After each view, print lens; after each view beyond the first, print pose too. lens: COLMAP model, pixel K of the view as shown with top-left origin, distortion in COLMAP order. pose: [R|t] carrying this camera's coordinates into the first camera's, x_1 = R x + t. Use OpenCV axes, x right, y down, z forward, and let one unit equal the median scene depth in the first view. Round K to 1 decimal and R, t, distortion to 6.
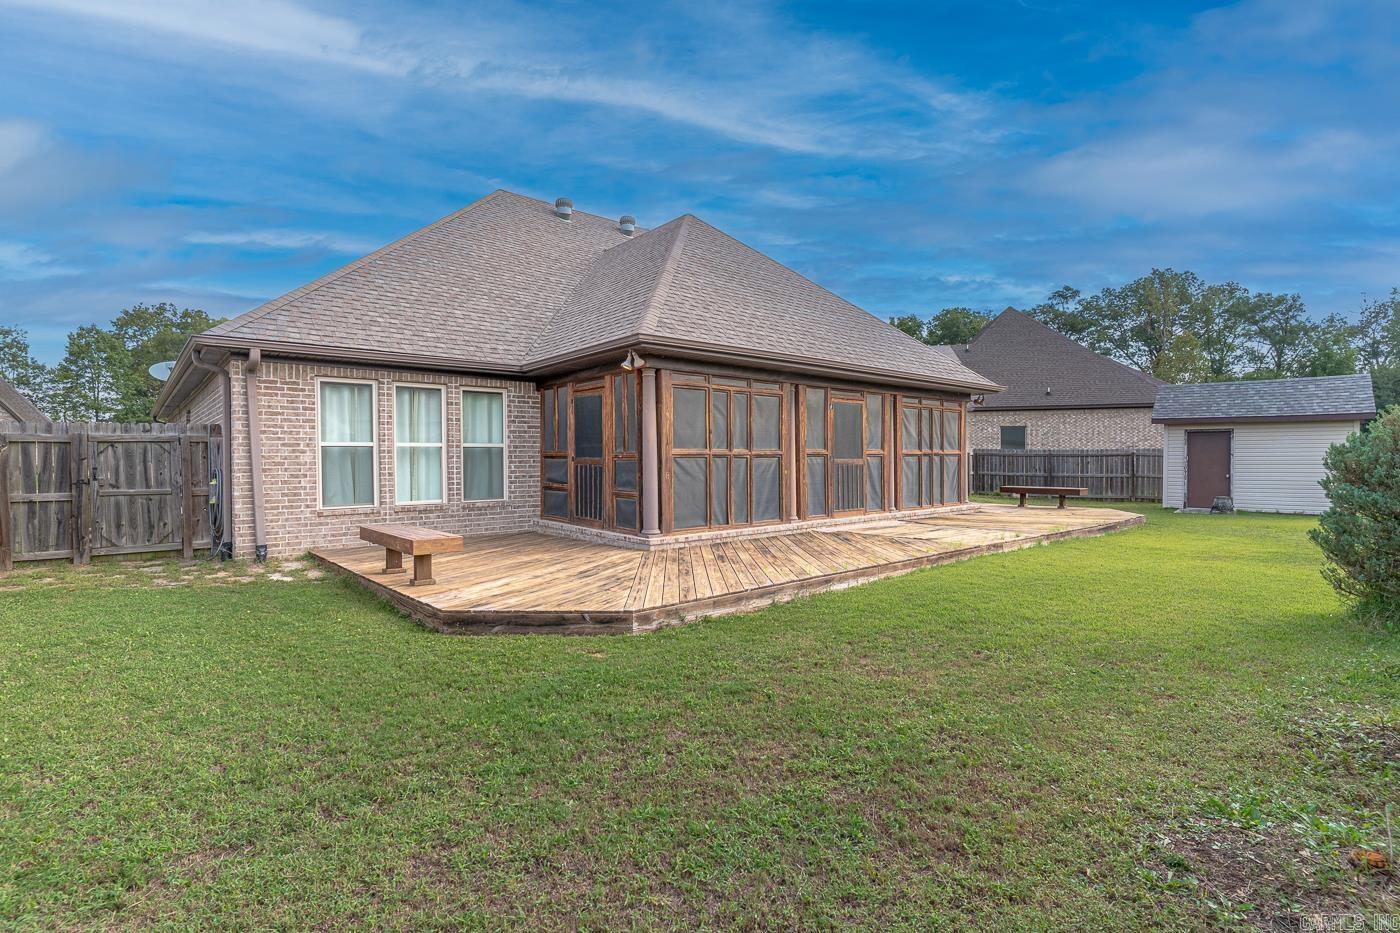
lens RADIAL K [[679.9, 0, 699.9], [0, 679.9, 463.8], [0, 0, 1]] dist [-0.004426, -0.000643]
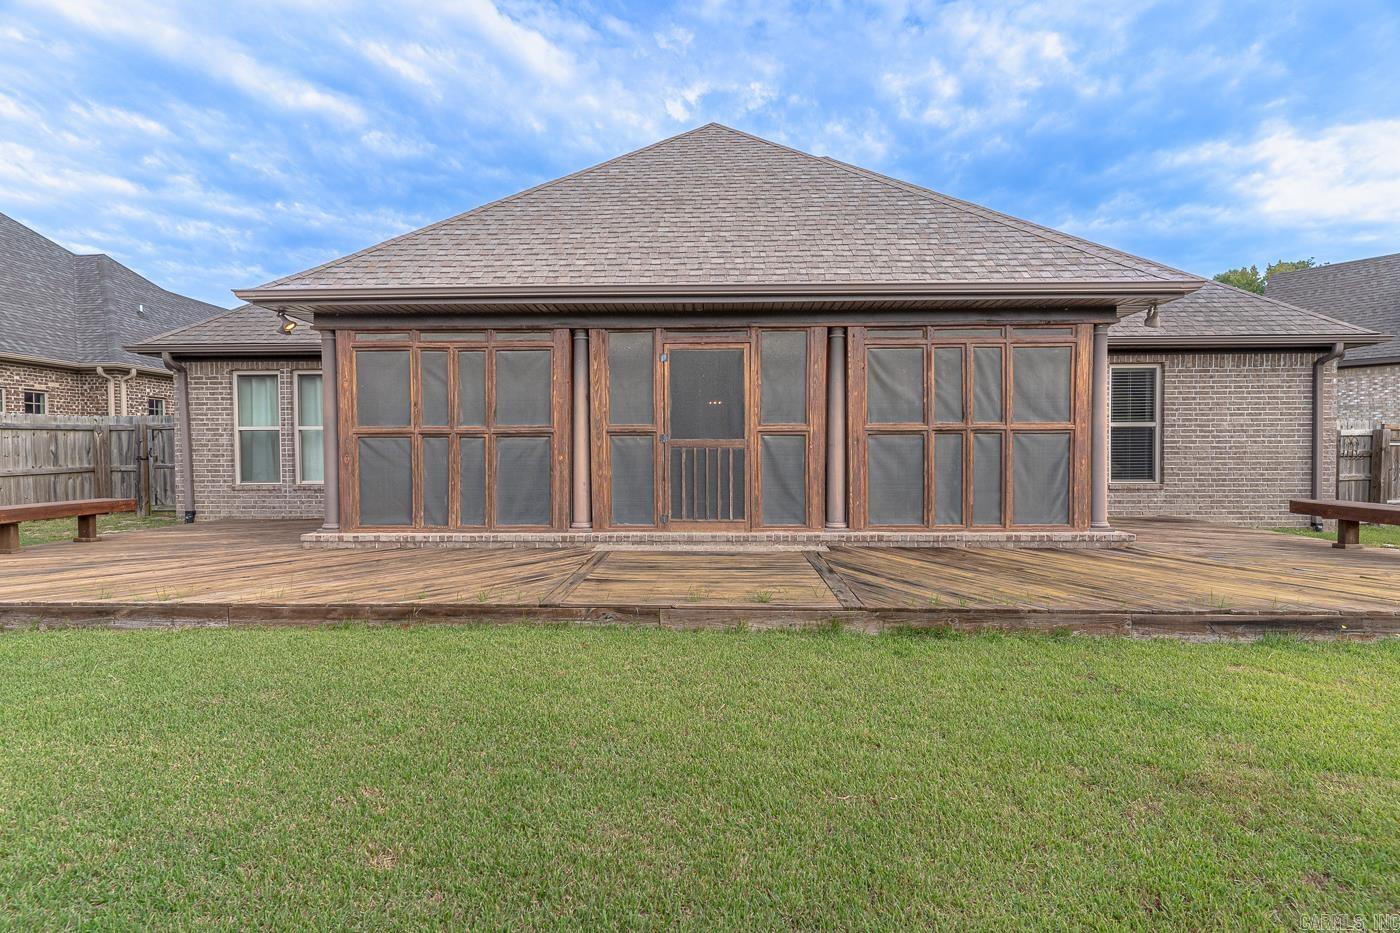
lens RADIAL K [[679.9, 0, 700.3], [0, 679.9, 472.5], [0, 0, 1]] dist [-0.004426, -0.000643]
pose [[0.732012, 0.027778, -0.680725, 0.746055], [-0.001509, 0.999232, 0.039153, -0.000406], [0.681290, -0.027634, 0.731492, 0.621796]]
